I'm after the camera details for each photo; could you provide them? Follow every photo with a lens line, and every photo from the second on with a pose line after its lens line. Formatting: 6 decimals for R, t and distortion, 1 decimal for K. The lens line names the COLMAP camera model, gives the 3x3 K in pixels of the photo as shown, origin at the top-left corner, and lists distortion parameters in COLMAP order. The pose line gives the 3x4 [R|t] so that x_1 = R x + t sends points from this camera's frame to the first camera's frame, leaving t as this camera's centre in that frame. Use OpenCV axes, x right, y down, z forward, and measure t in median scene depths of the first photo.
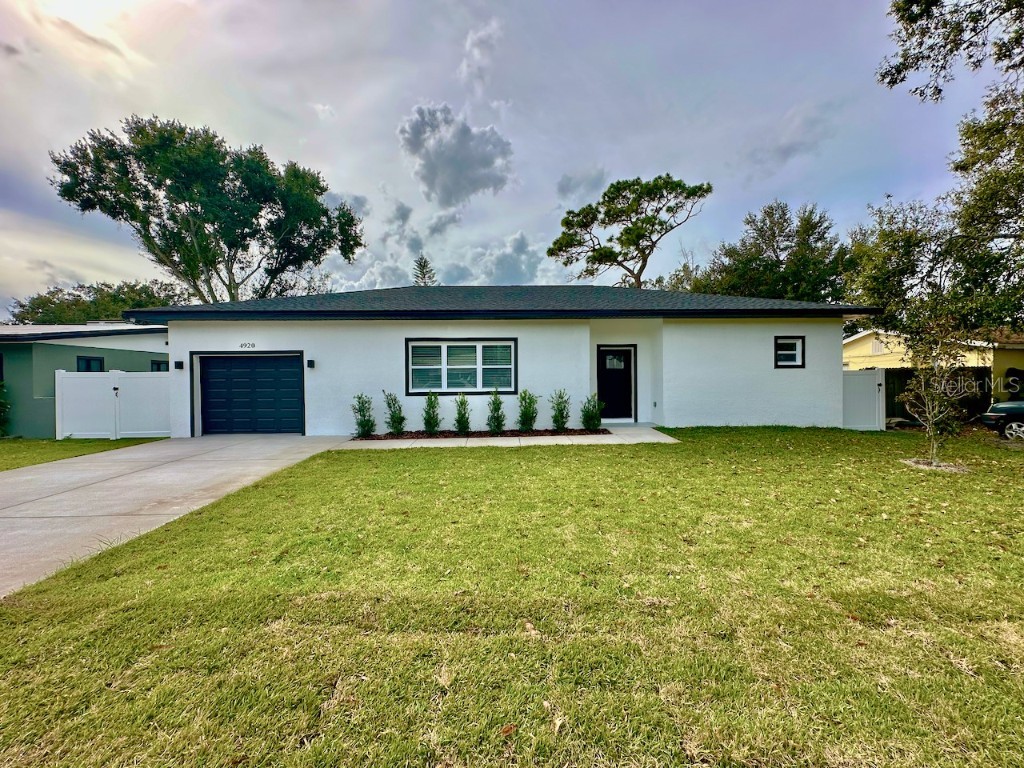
lens RADIAL K [[405.8, 0, 512.0], [0, 405.8, 384.0], [0, 0, 1]] dist [0.001379, 0.000065]
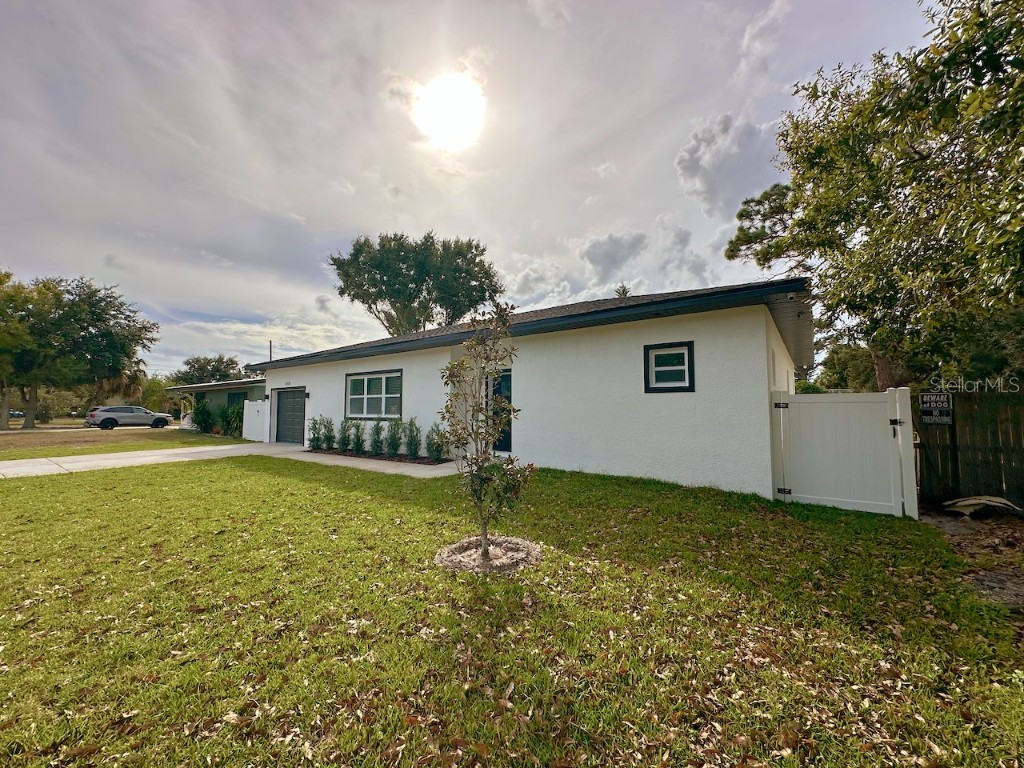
lens RADIAL K [[408.0, 0, 512.0], [0, 408.0, 384.0], [0, 0, 1]] dist [-0.010454, -0.000137]
pose [[0.775143, -0.030491, -0.631050, 0.590445], [-0.014009, 0.997760, -0.065417, -0.003718], [0.631631, 0.059548, 0.772979, 0.218463]]
